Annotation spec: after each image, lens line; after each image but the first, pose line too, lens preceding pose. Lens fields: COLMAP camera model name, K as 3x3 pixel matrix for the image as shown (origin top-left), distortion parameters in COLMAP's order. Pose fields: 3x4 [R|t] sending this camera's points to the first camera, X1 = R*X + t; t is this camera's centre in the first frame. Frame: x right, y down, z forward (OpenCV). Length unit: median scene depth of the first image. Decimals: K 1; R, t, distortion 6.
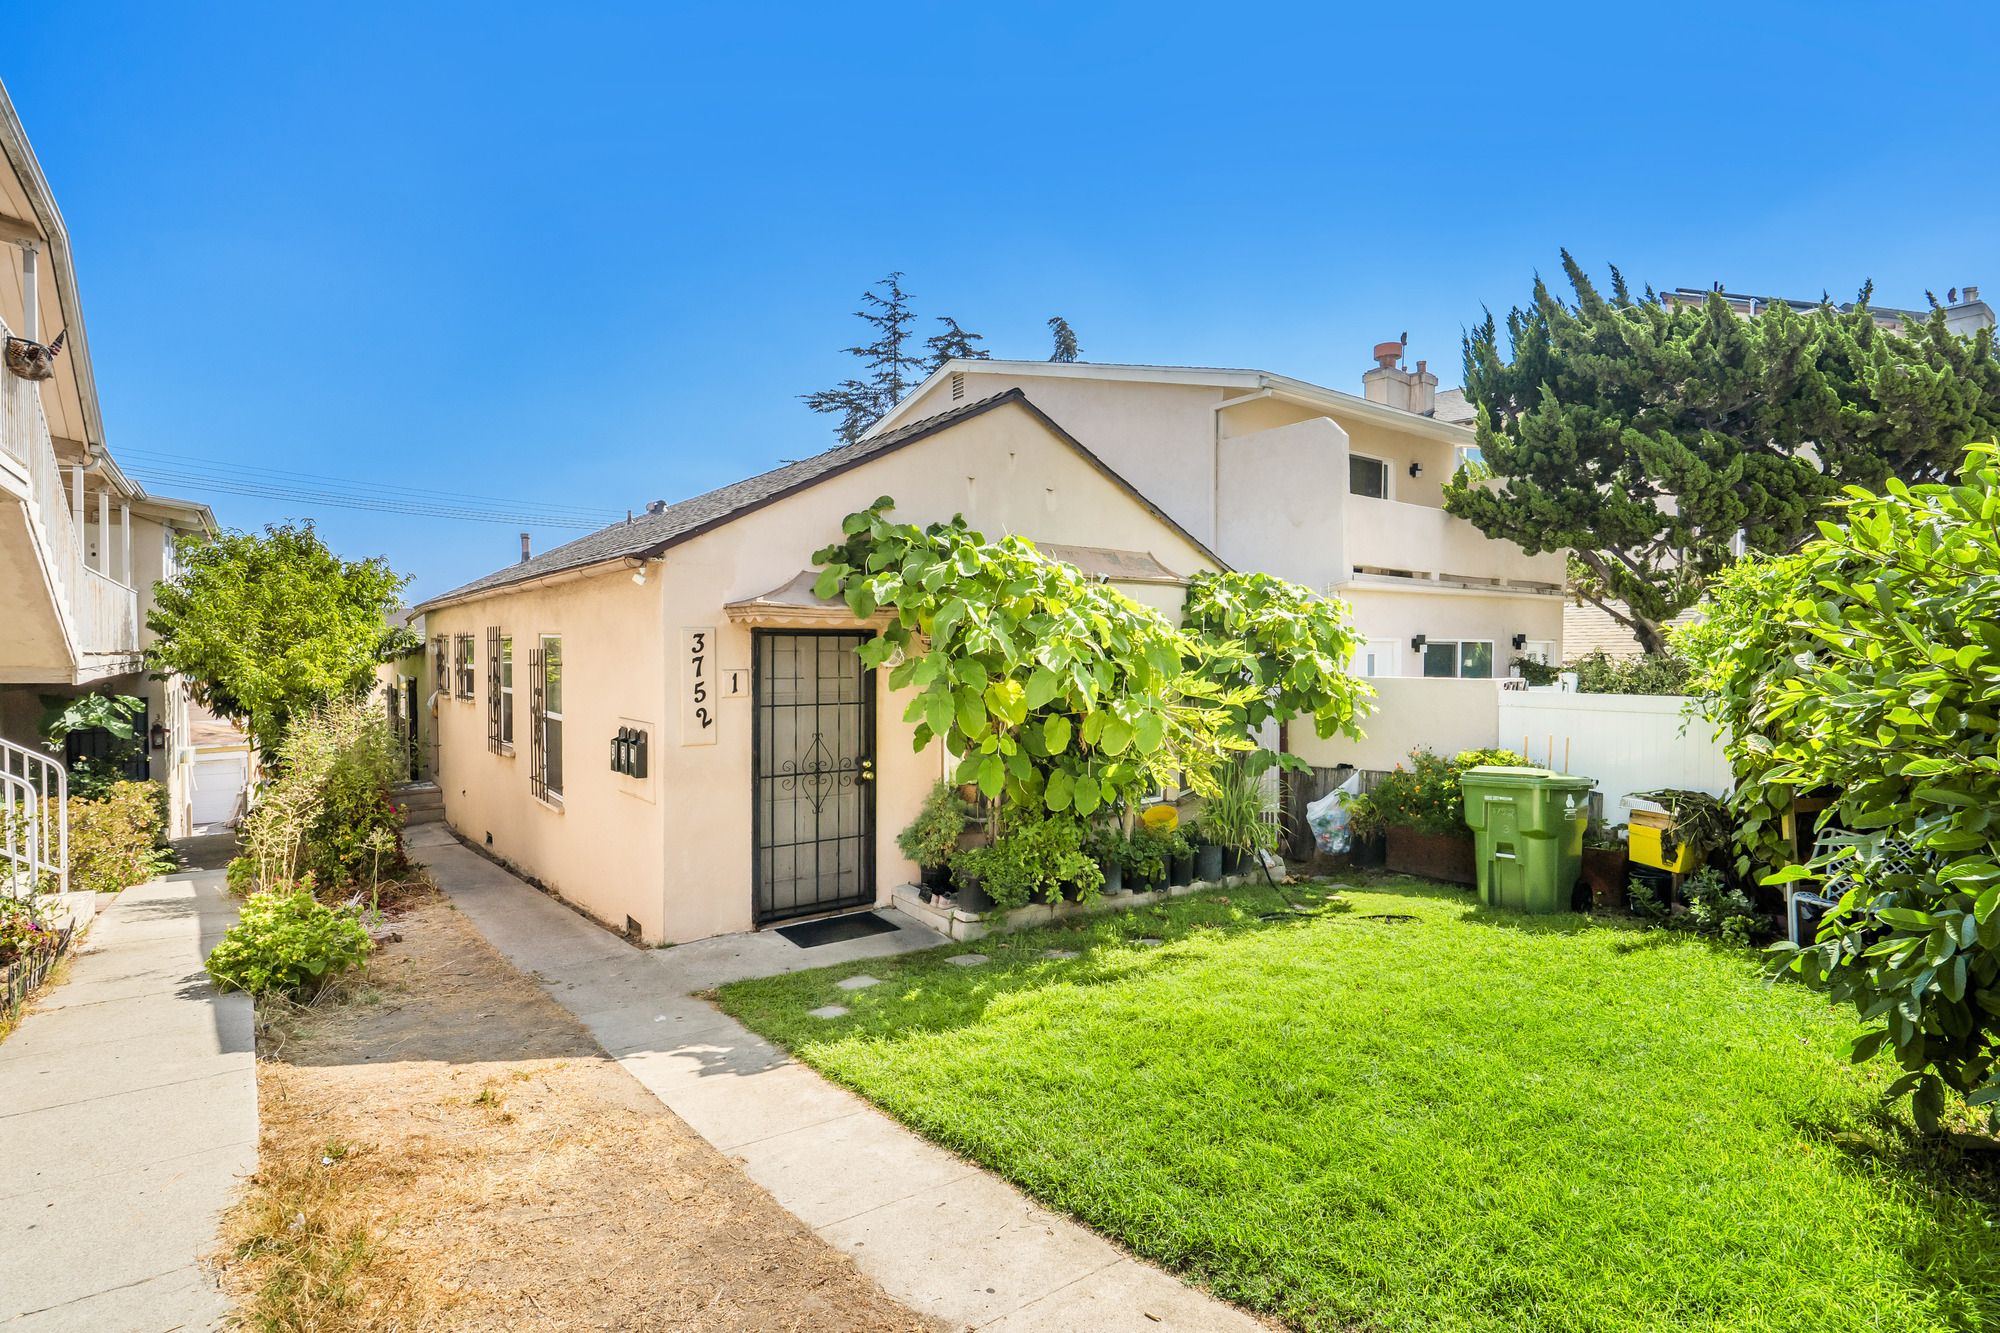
lens RADIAL K [[955.5, 0, 996.9], [0, 955.5, 660.5], [0, 0, 1]] dist [-0.001378, 0.000479]
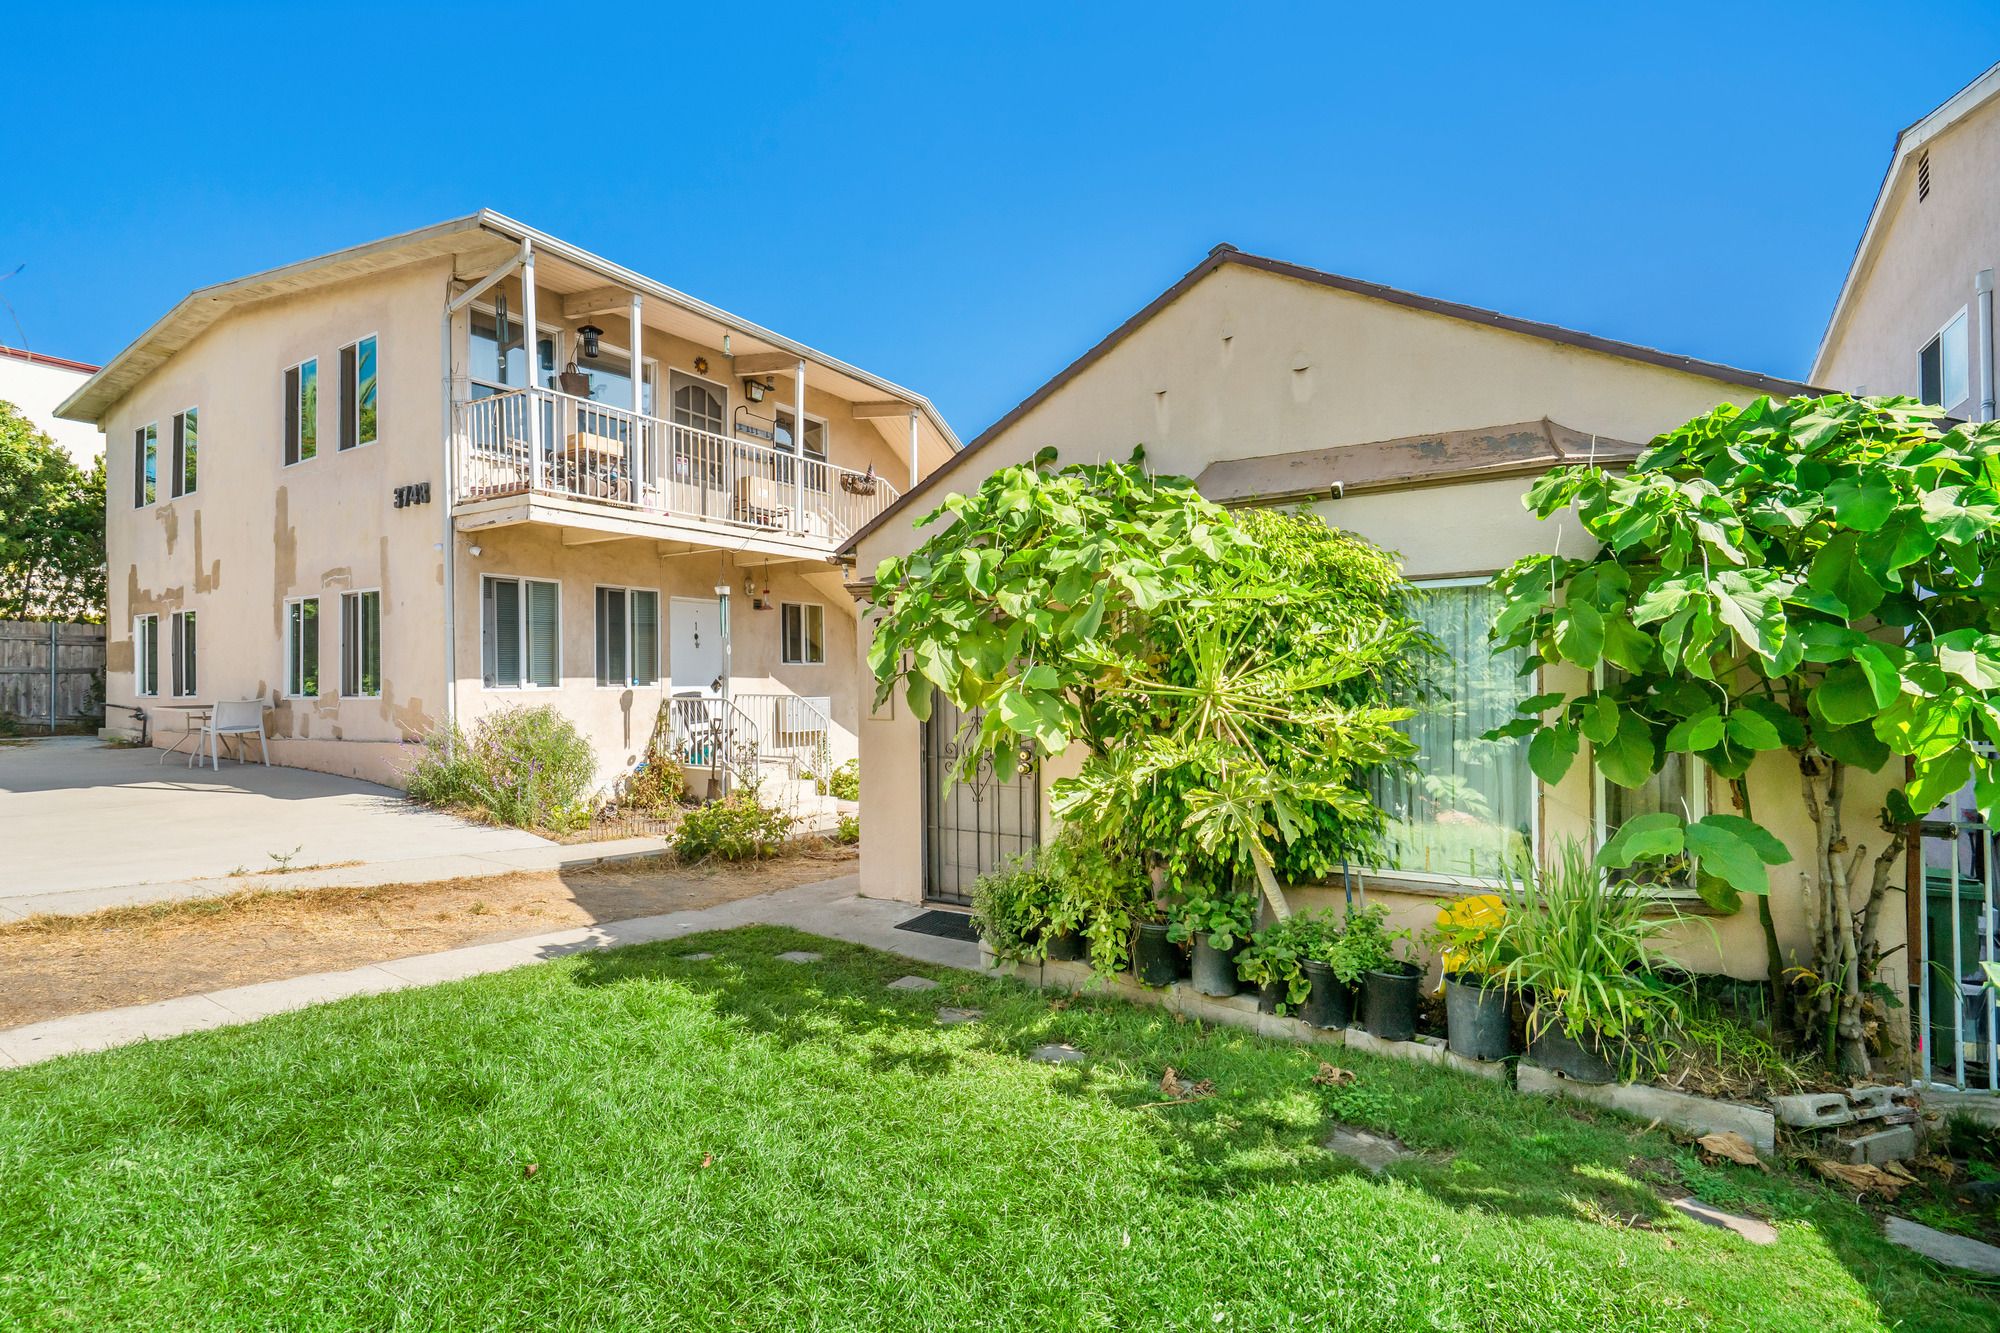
lens RADIAL K [[929.9, 0, 1002.5], [0, 929.9, 677.9], [0, 0, 1]] dist [-0.001726, 0.000351]
pose [[0.359419, -0.007596, -0.933145, 0.605635], [-0.005063, 0.999936, -0.010090, 0.041733], [0.933163, 0.008351, 0.359358, 0.617825]]
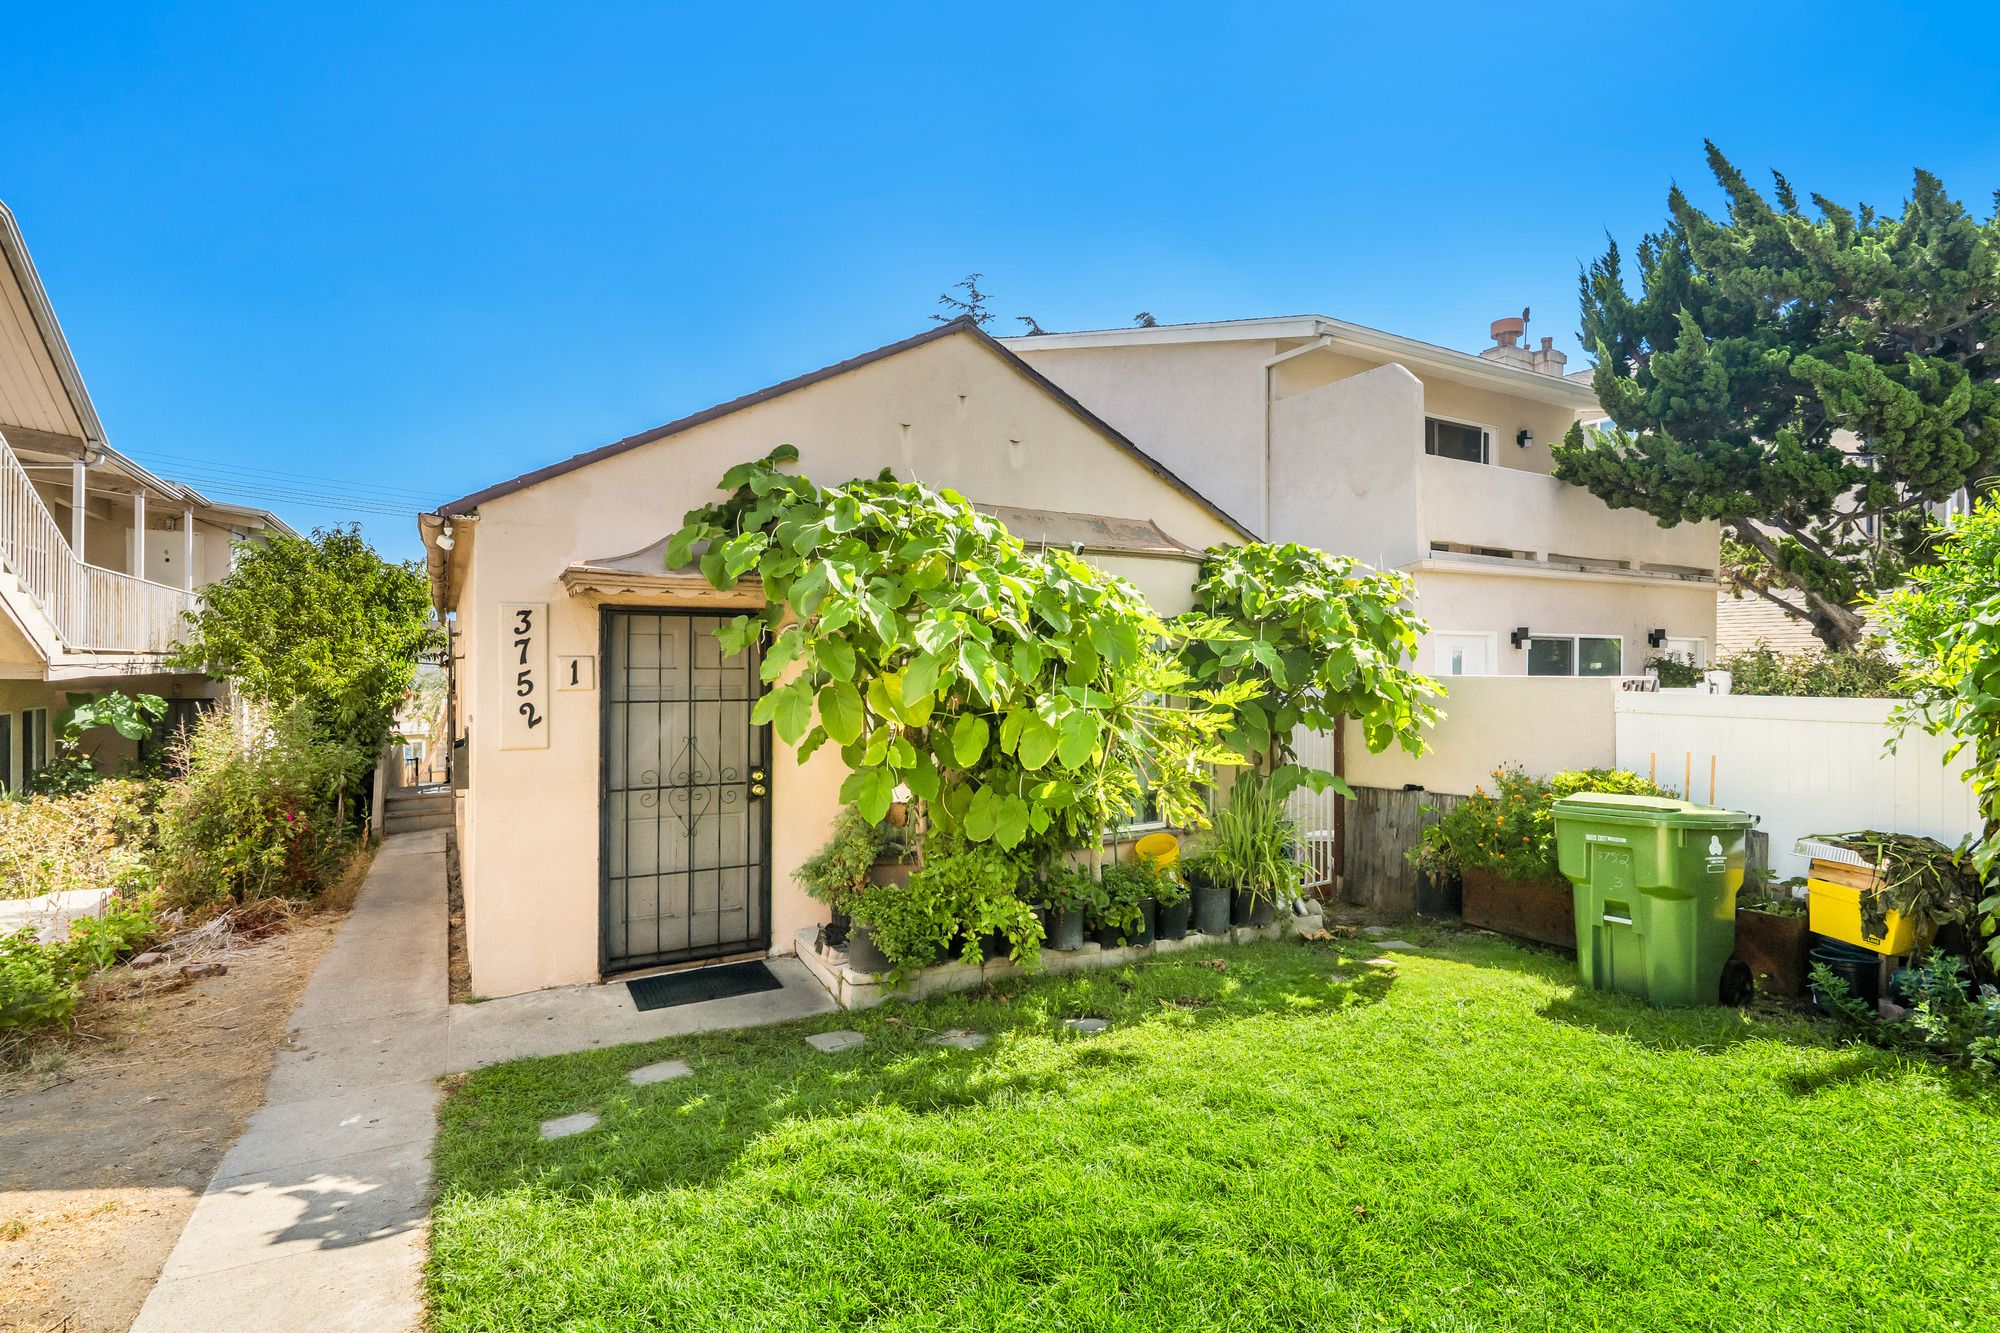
lens RADIAL K [[930.8, 0, 993.6], [0, 930.8, 657.1], [0, 0, 1]] dist [-0.000532, -0.000378]
pose [[0.991206, -0.000386, -0.132327, 0.150862], [-0.001959, 0.999843, -0.017588, 0.020020], [0.132313, 0.017693, 0.991050, 0.228586]]
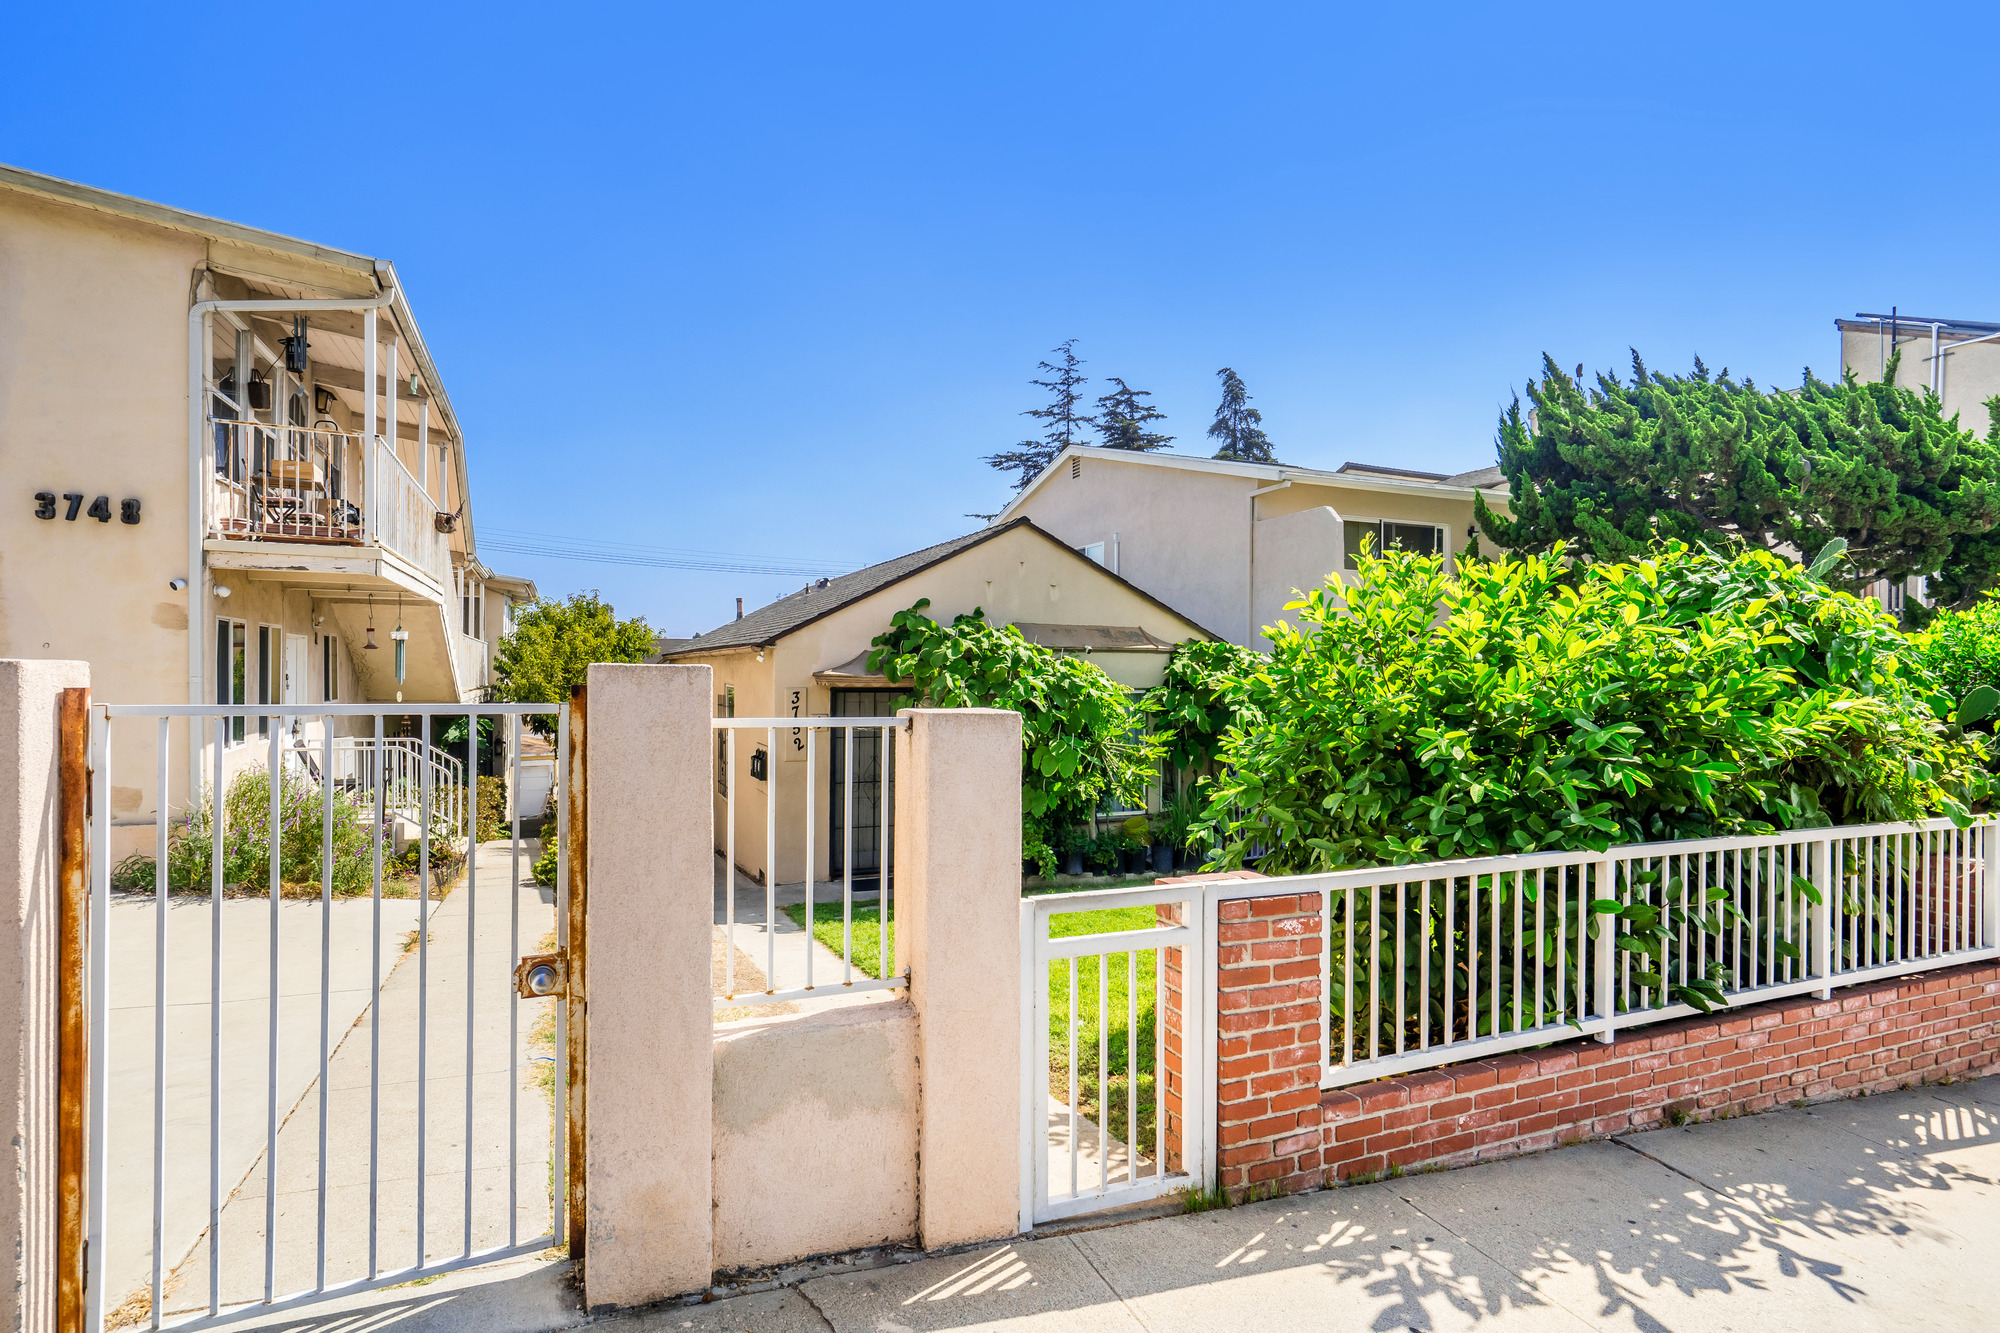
lens RADIAL K [[985.6, 0, 1000.0], [0, 985.6, 666.5], [0, 0, 1]] dist [-0.001369, 0.000578]
pose [[0.970839, 0.004708, -0.239688, 0.344120], [-0.009337, 0.999791, -0.018180, -0.035741], [0.239552, 0.019888, 0.970680, -0.434532]]
